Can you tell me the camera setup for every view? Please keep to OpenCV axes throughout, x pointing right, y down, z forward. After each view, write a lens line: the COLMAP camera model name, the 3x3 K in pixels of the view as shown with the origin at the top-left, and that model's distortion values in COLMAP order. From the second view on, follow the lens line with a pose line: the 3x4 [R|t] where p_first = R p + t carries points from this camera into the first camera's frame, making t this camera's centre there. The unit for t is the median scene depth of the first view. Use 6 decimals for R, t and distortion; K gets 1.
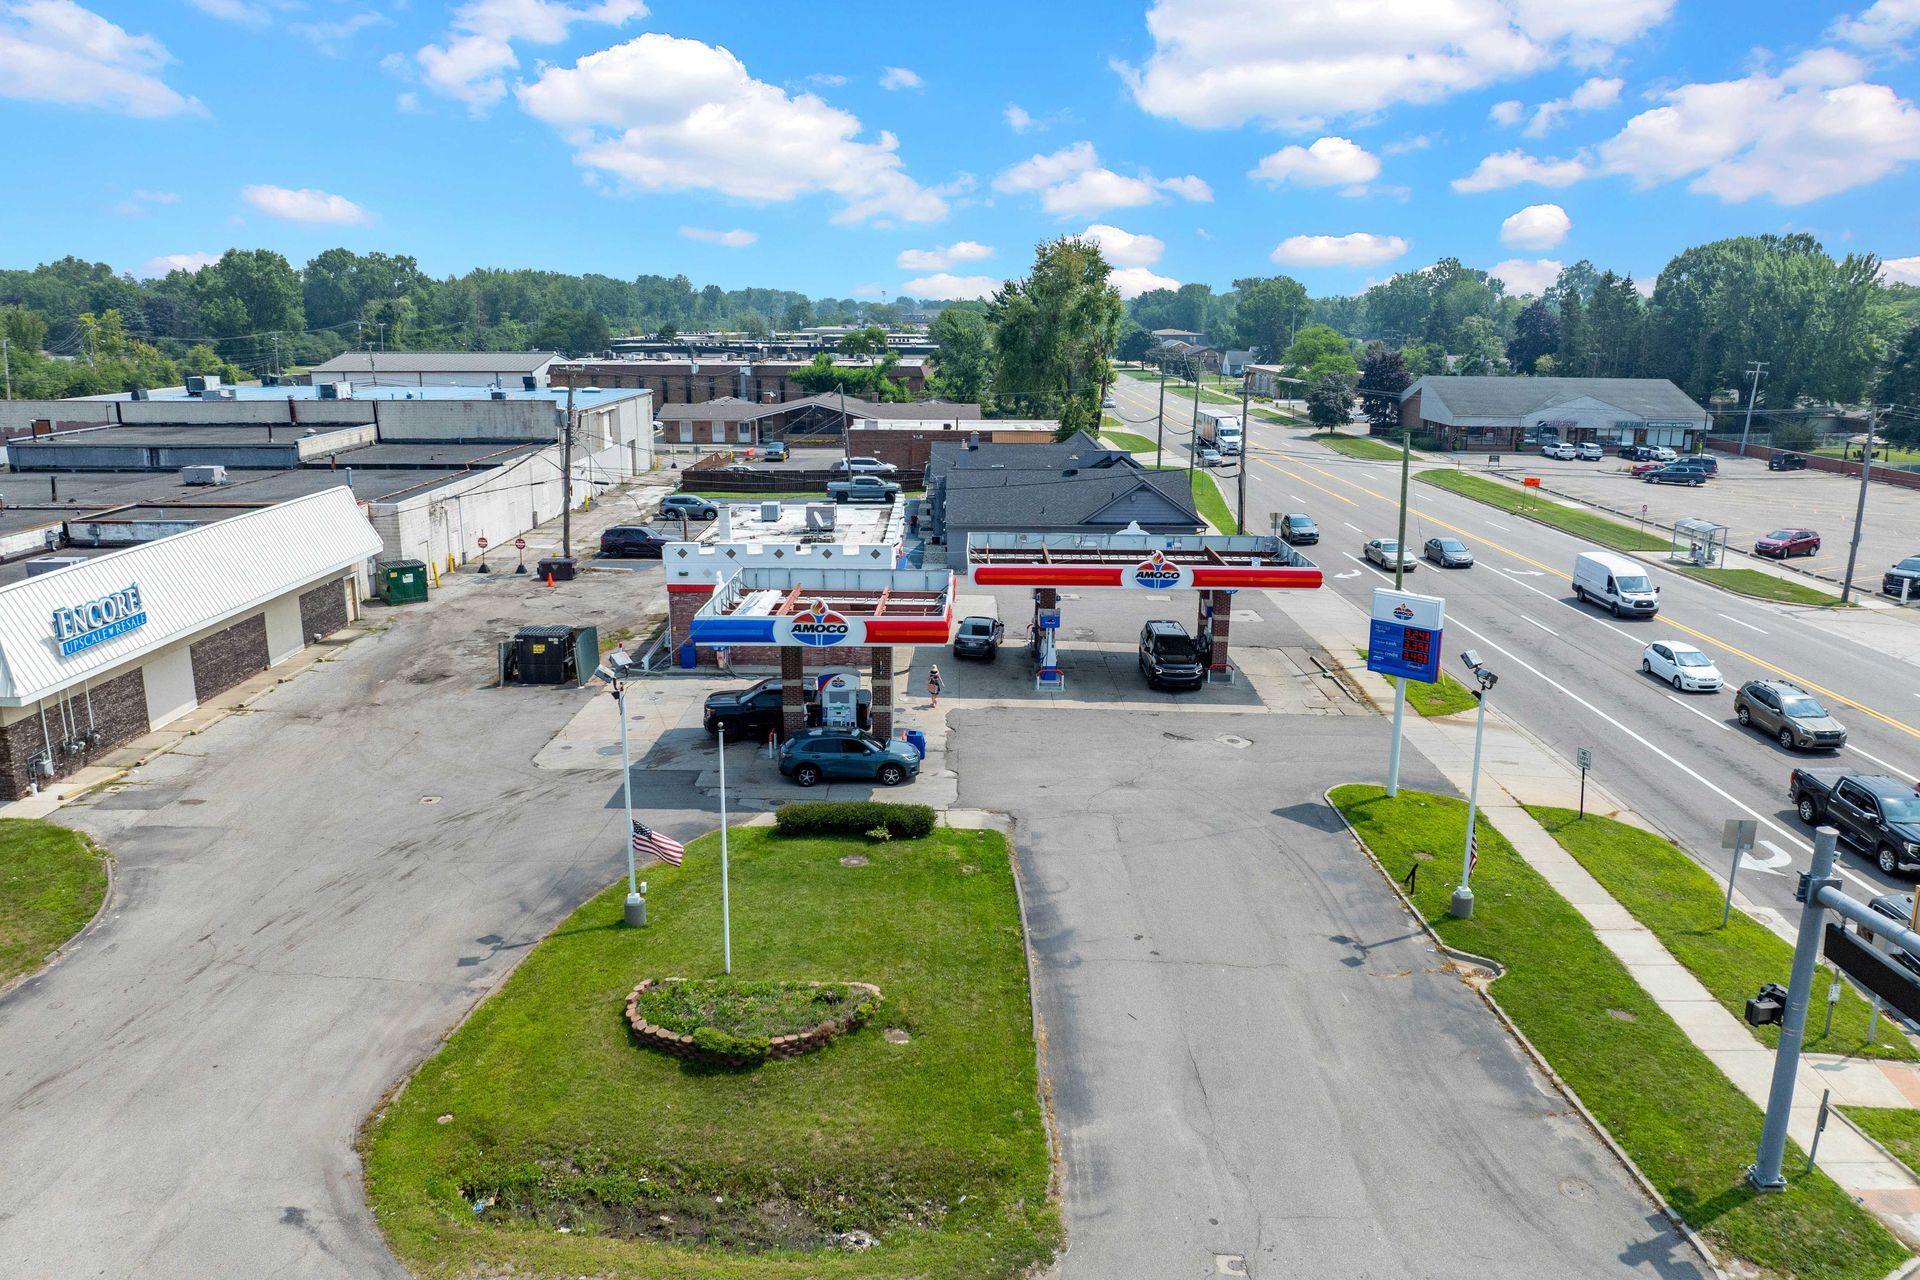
lens RADIAL K [[1360.9, 0, 966.1], [0, 1360.9, 612.6], [0, 0, 1]] dist [-0.060533, 0.032424]
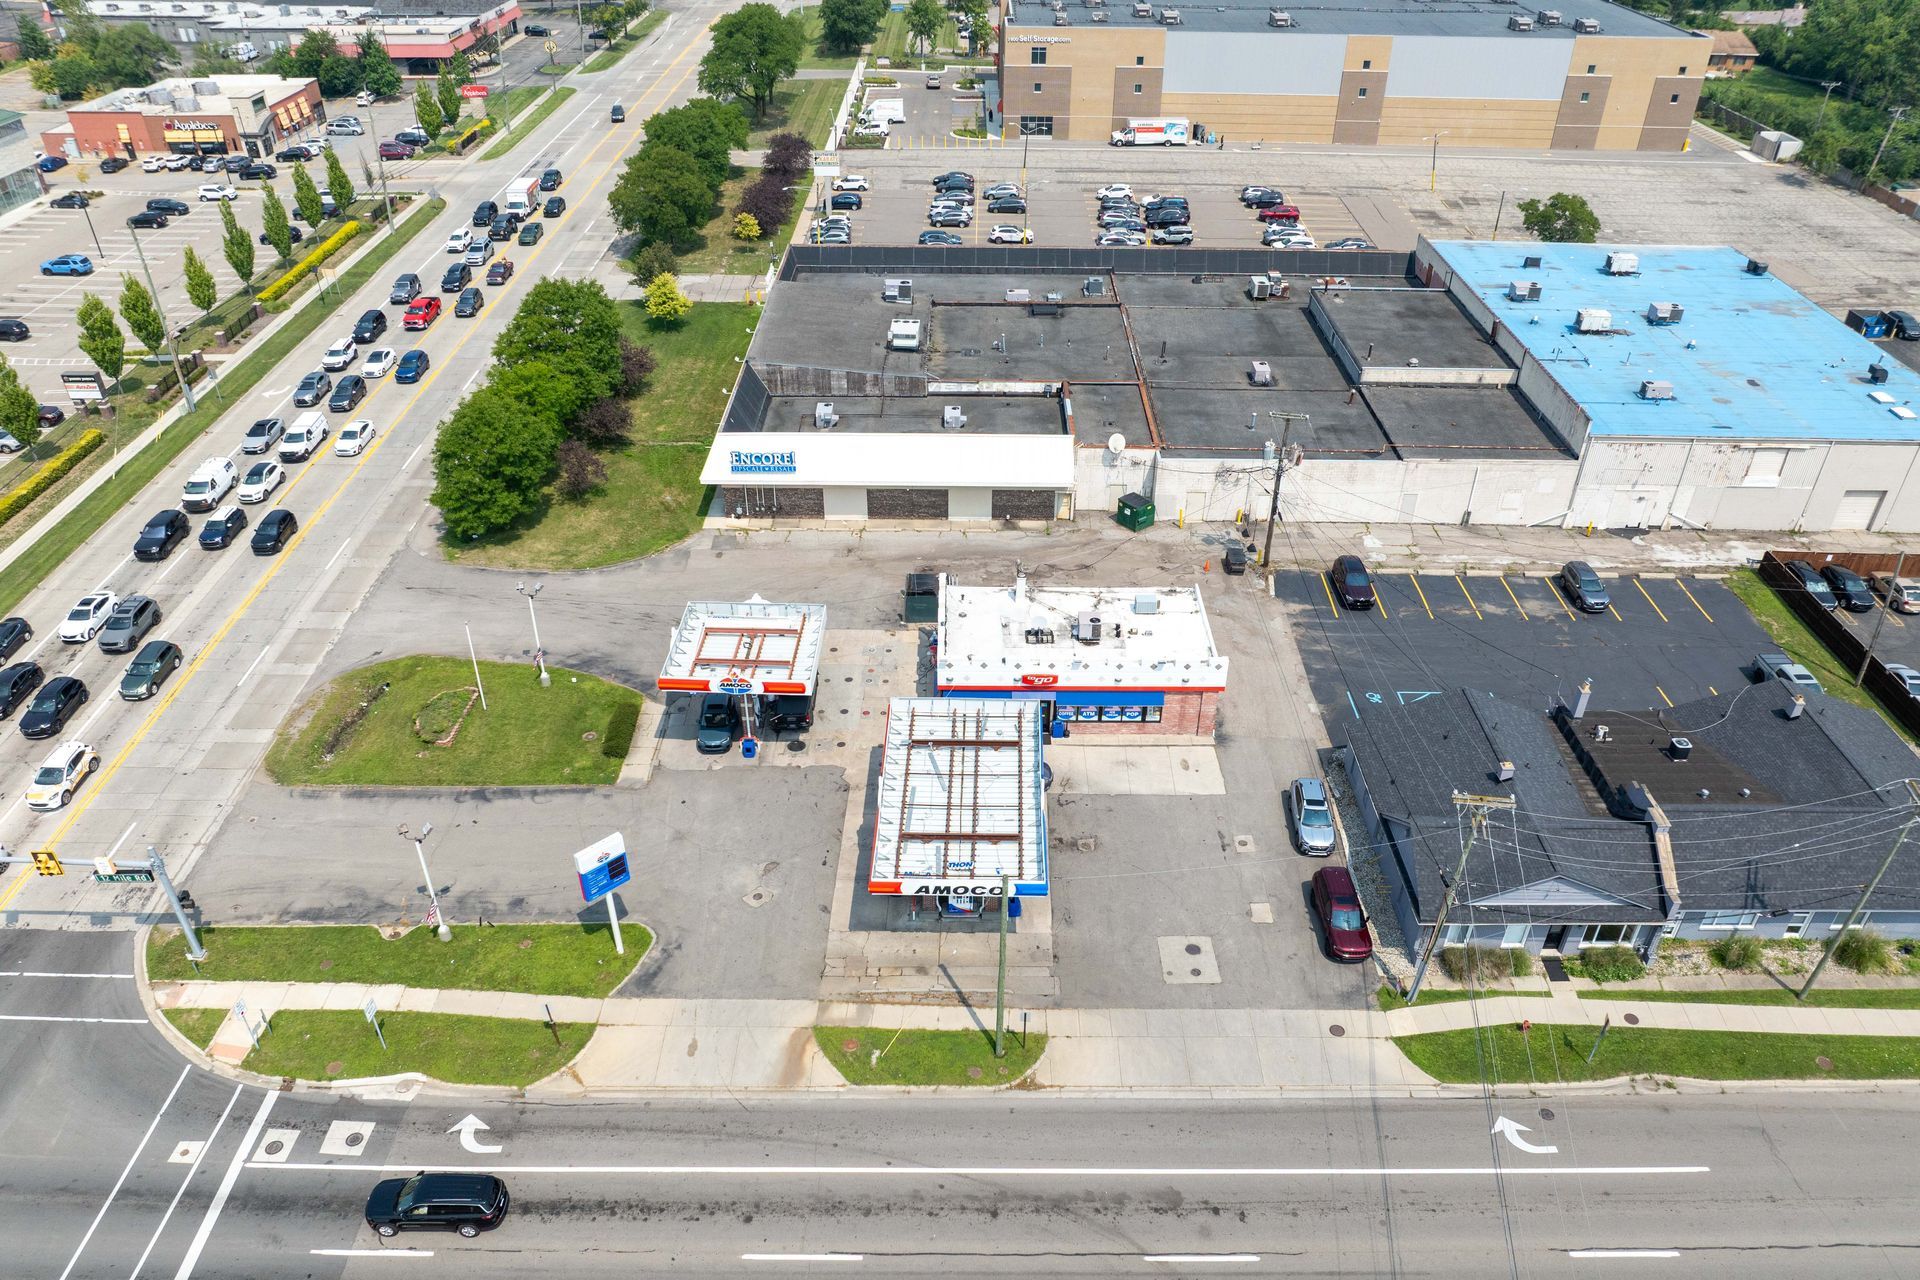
lens RADIAL K [[1361.5, 0, 964.1], [0, 1361.5, 696.4], [0, 0, 1]] dist [-0.055165, 0.022889]
pose [[-0.011057, 0.569148, -0.822161, 1.364584], [-0.225649, 0.799582, 0.556553, -0.989025], [0.974146, 0.191674, 0.119586, 1.139793]]
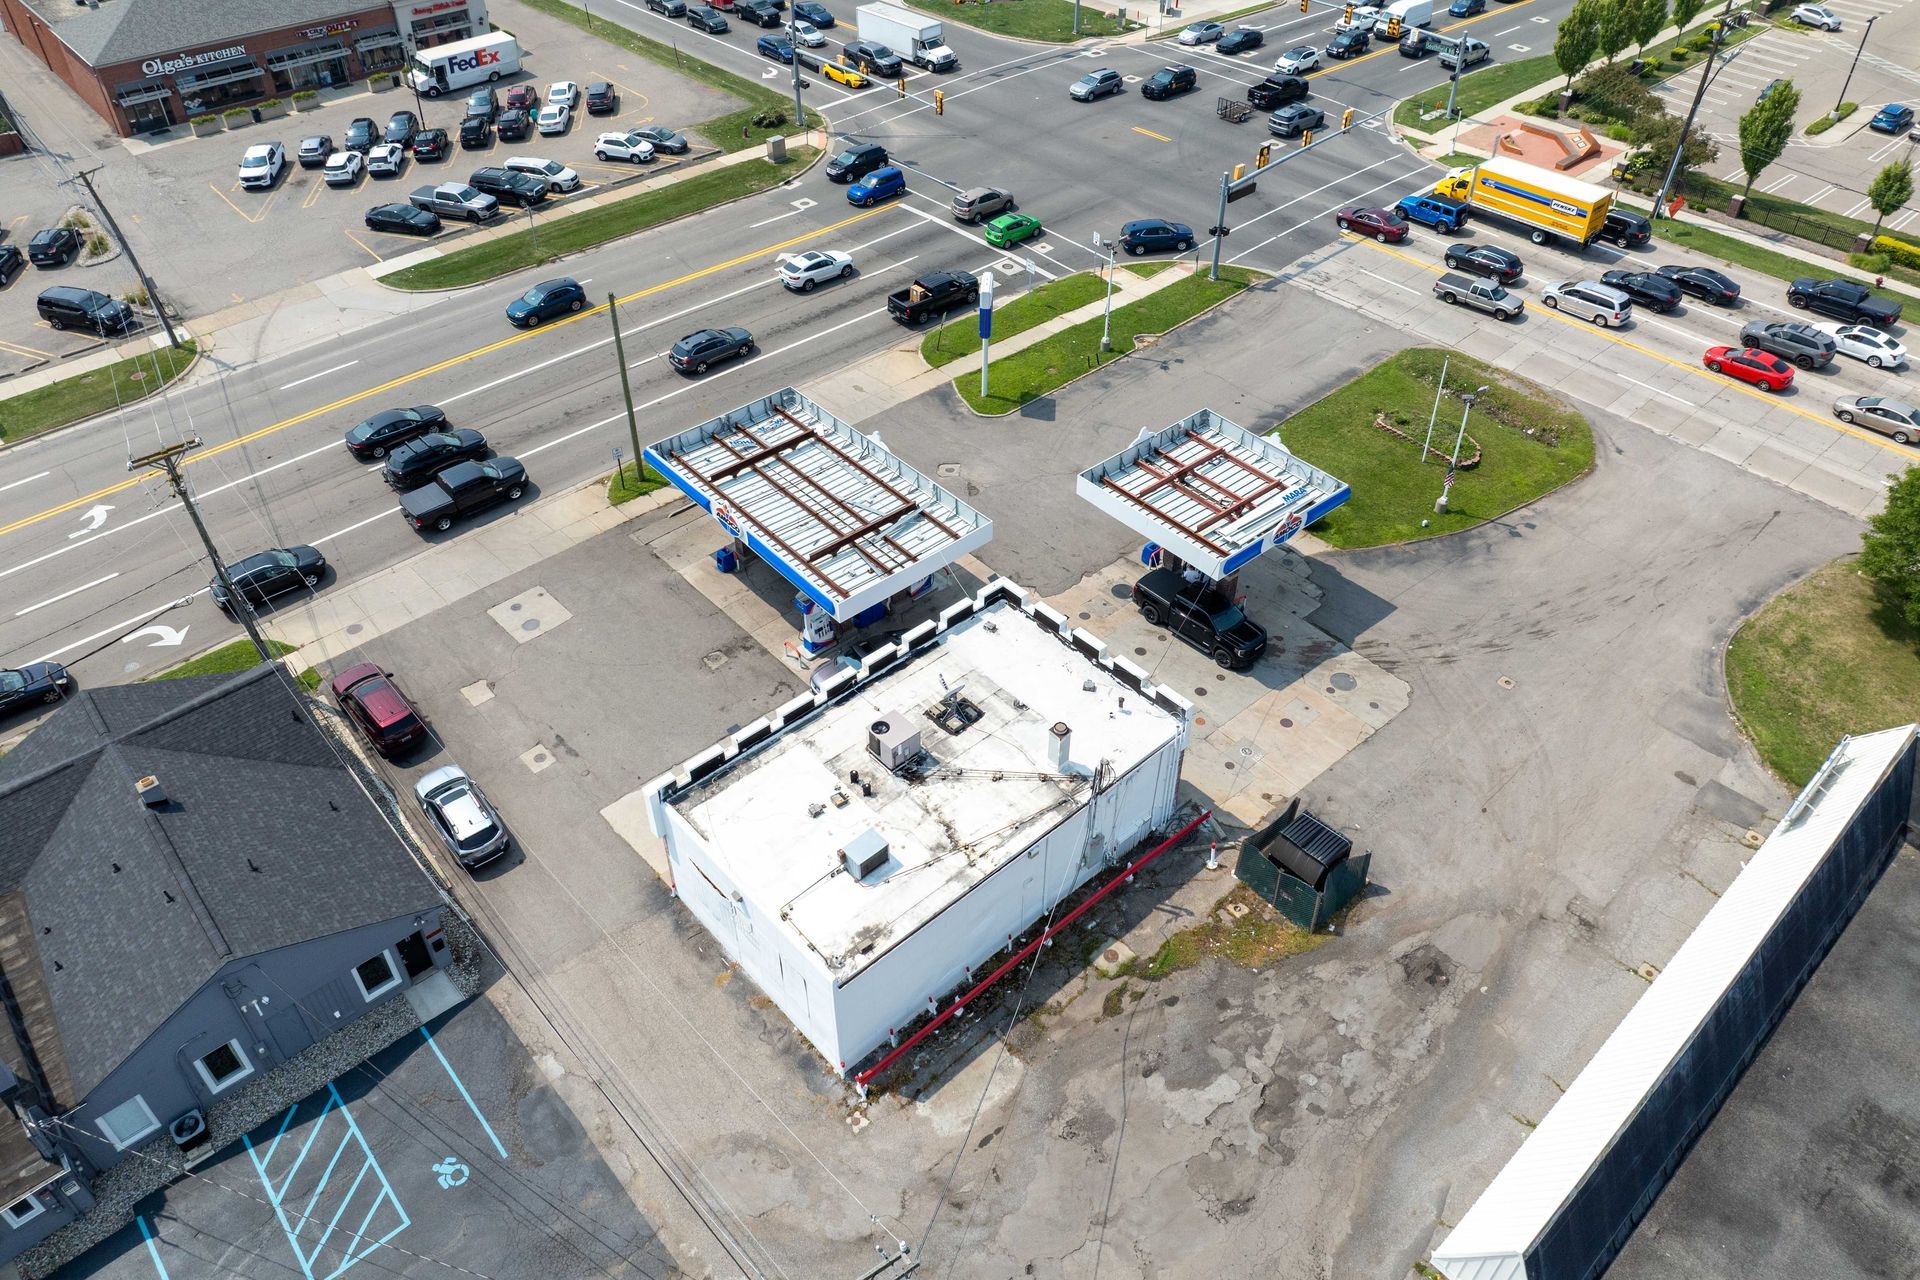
lens RADIAL K [[1304.1, 0, 966.6], [0, 1304.1, 621.7], [0, 0, 1]] dist [-0.040700, 0.002608]
pose [[-0.666839, -0.496461, 0.555745, -0.702173], [0.155147, 0.636931, 0.755148, -0.903159], [-0.728873, 0.589784, -0.347706, 1.745820]]
